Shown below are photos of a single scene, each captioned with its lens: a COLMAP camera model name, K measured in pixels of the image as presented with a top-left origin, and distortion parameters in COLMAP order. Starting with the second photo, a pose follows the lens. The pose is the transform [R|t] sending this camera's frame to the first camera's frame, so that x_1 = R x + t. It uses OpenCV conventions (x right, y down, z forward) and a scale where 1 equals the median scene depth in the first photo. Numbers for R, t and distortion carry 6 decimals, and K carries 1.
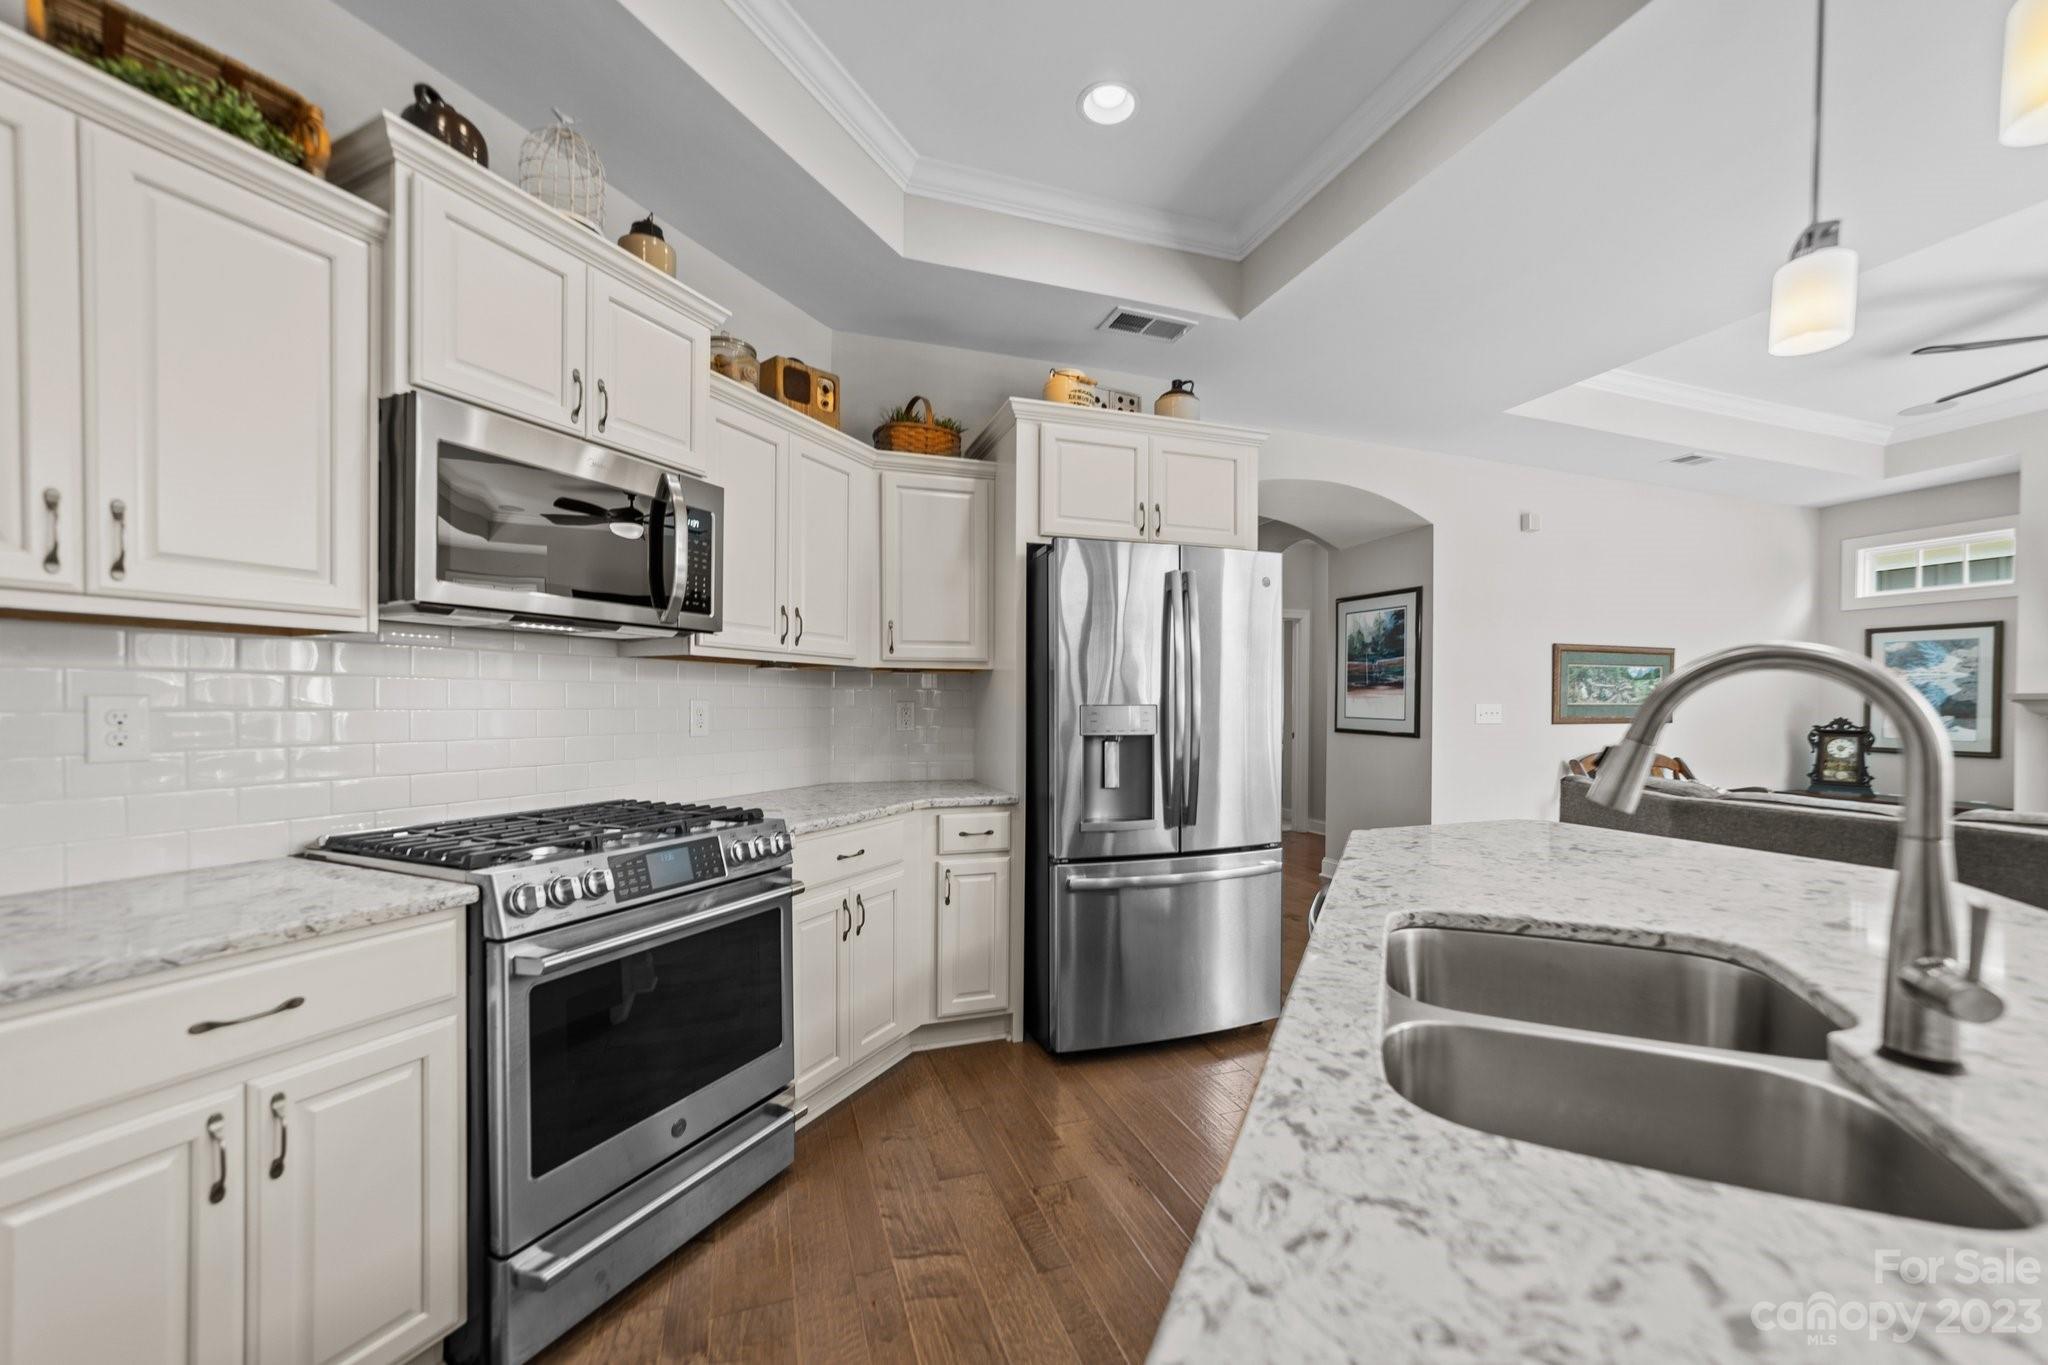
lens RADIAL K [[807.2, 0, 1048.2], [0, 807.2, 708.4], [0, 0, 1]] dist [-0.001006, 0.000010]
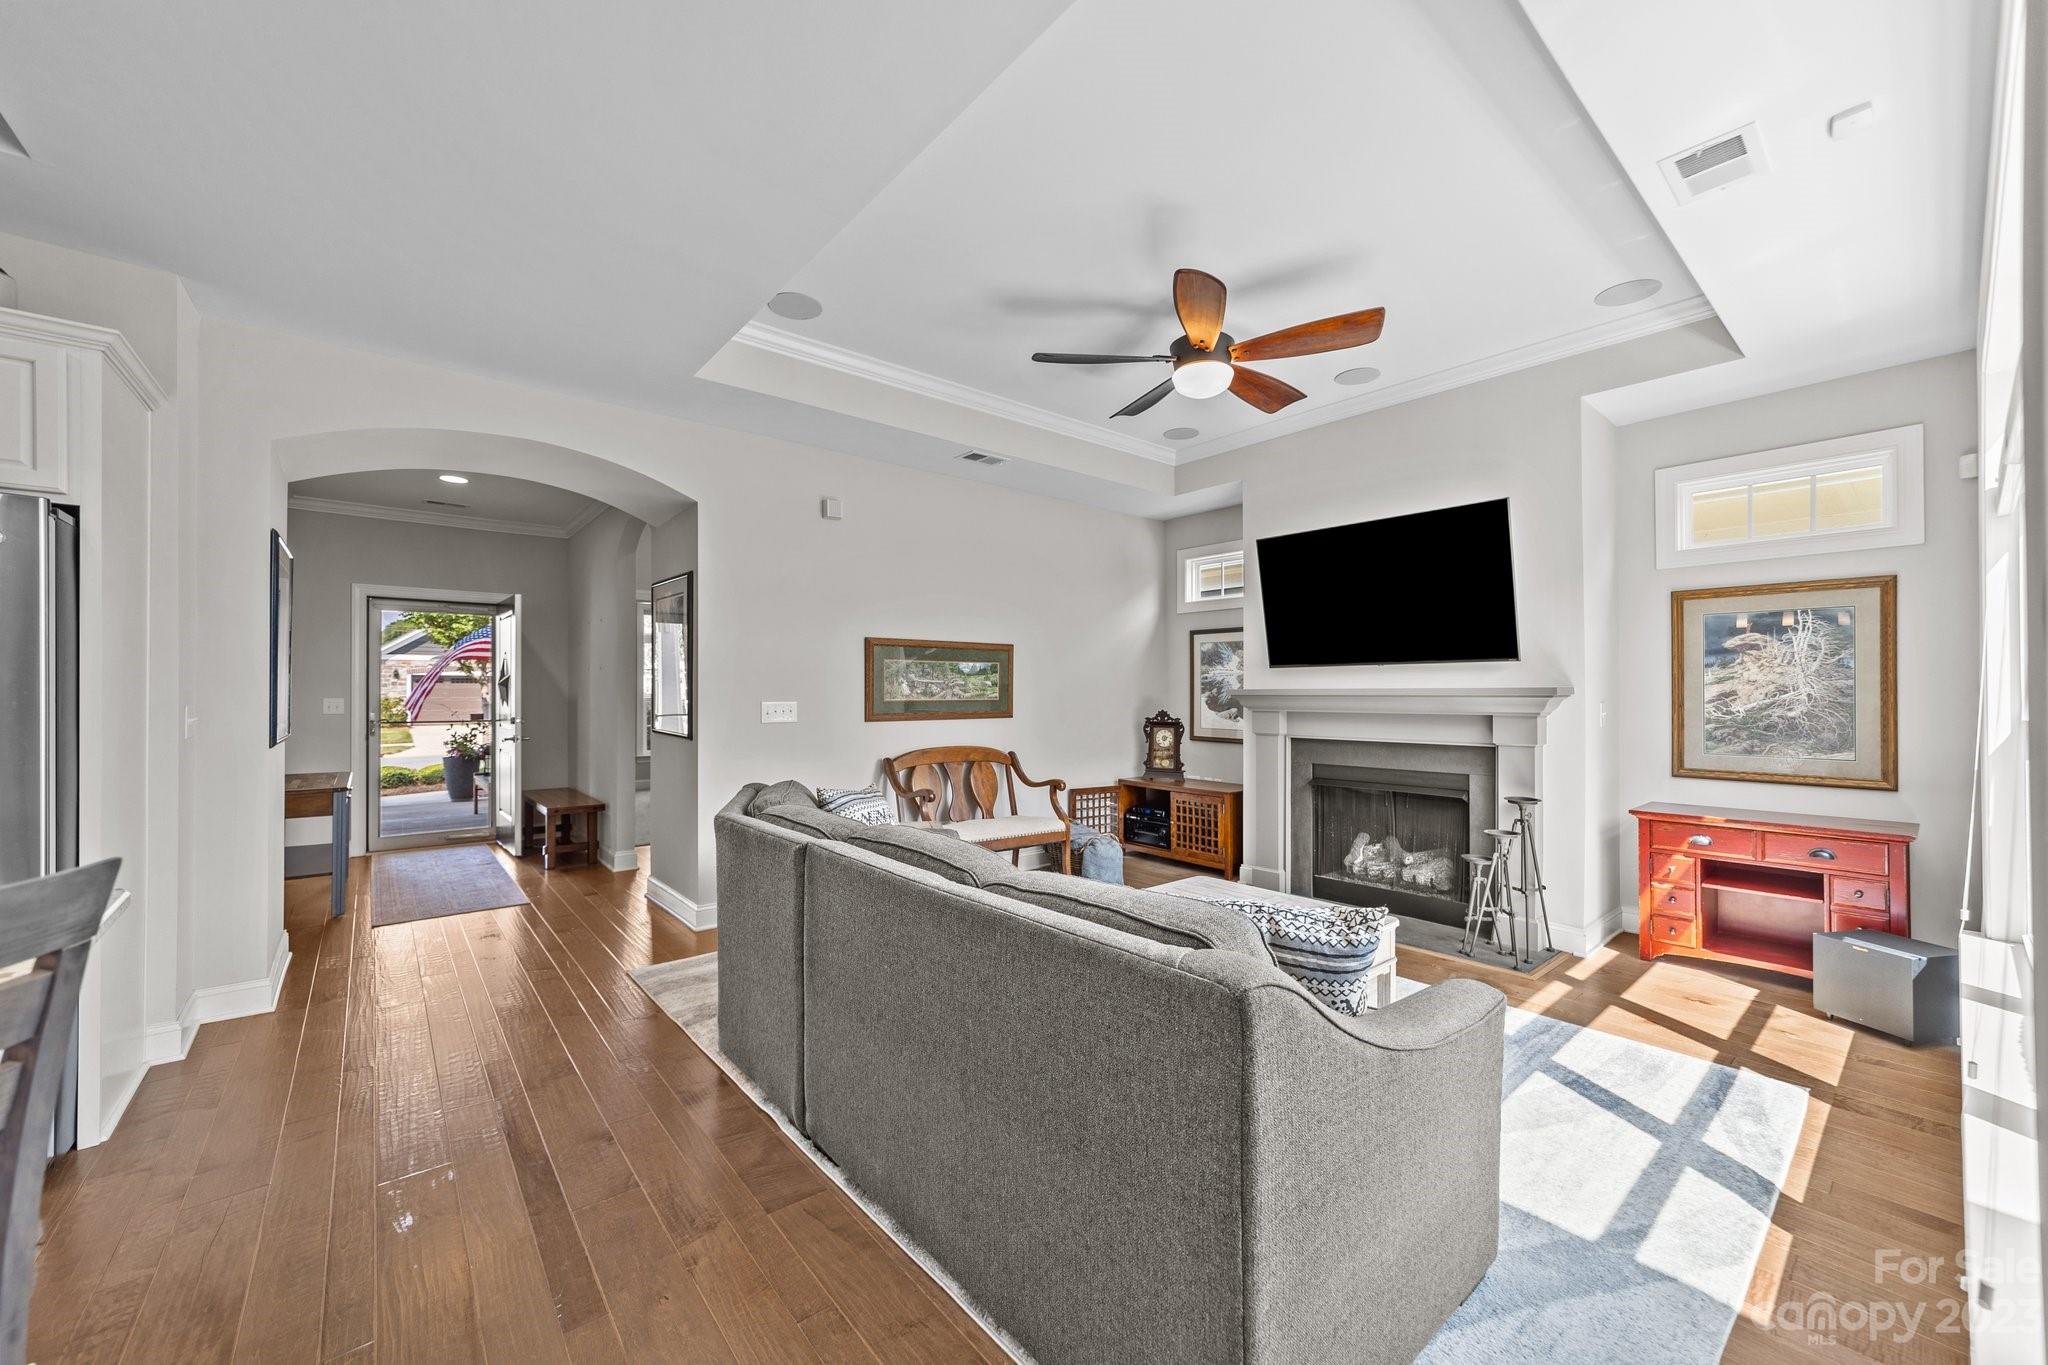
lens RADIAL K [[793.4, 0, 1023.5], [0, 793.4, 687.7], [0, 0, 1]] dist [0.000728, 0.000130]
pose [[0.942630, -0.001441, 0.333836, 0.904568], [0.005408, 0.999925, -0.010952, -0.017685], [-0.333796, 0.012129, 0.942567, 0.087258]]
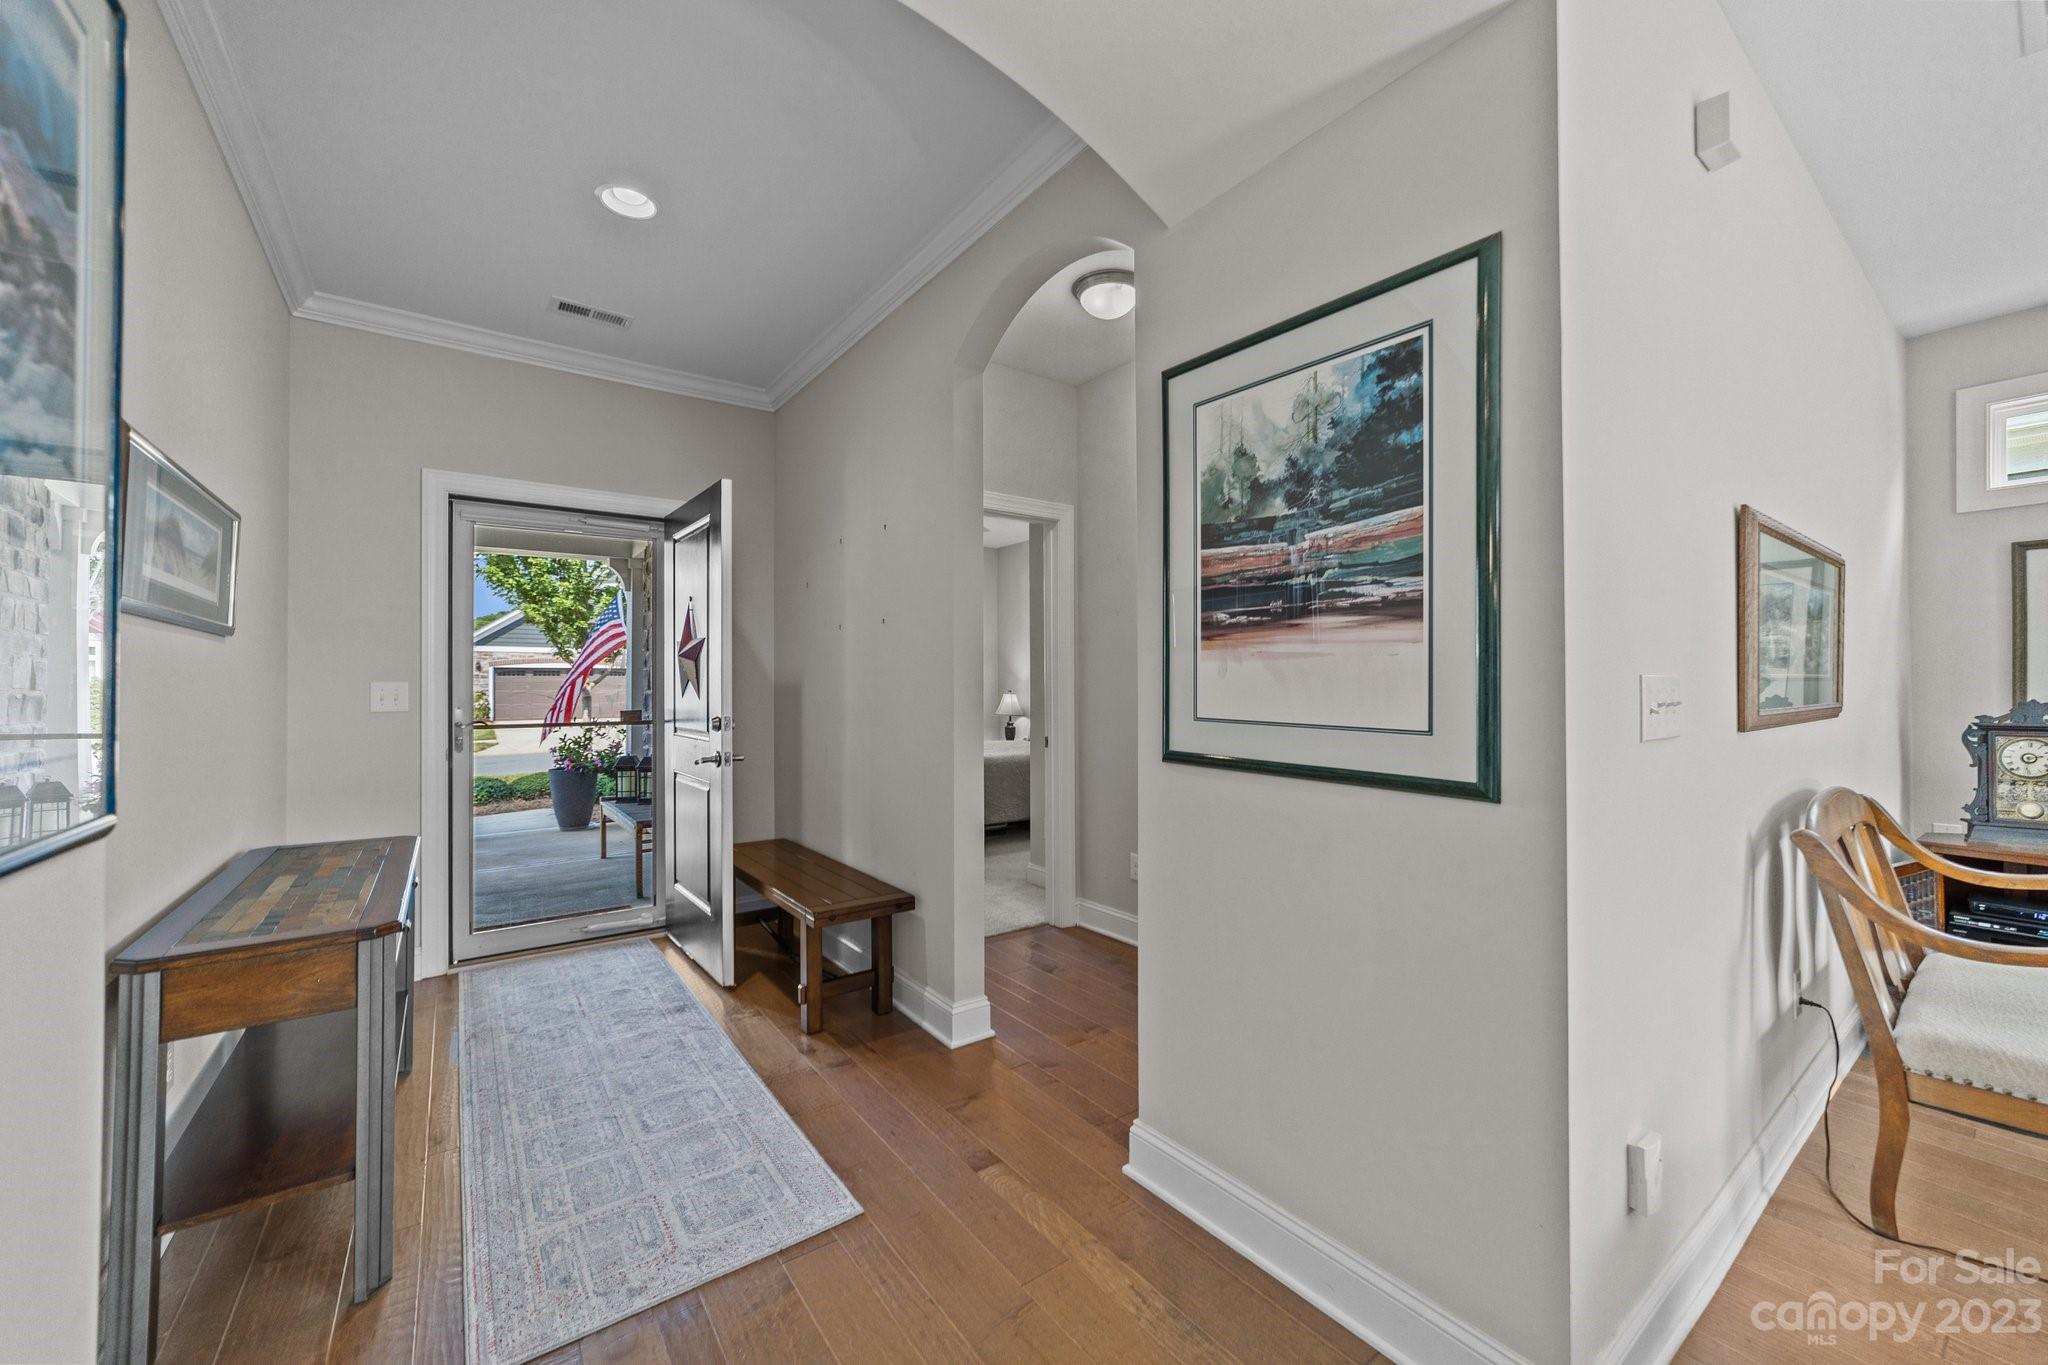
lens RADIAL K [[790.3, 0, 1030.1], [0, 790.3, 680.8], [0, 0, 1]] dist [-0.002991, 0.000053]
pose [[0.960027, -0.005327, 0.279858, 0.423462], [0.008805, 0.999899, -0.011173, -0.003591], [-0.279770, 0.013190, 0.959976, 1.405094]]
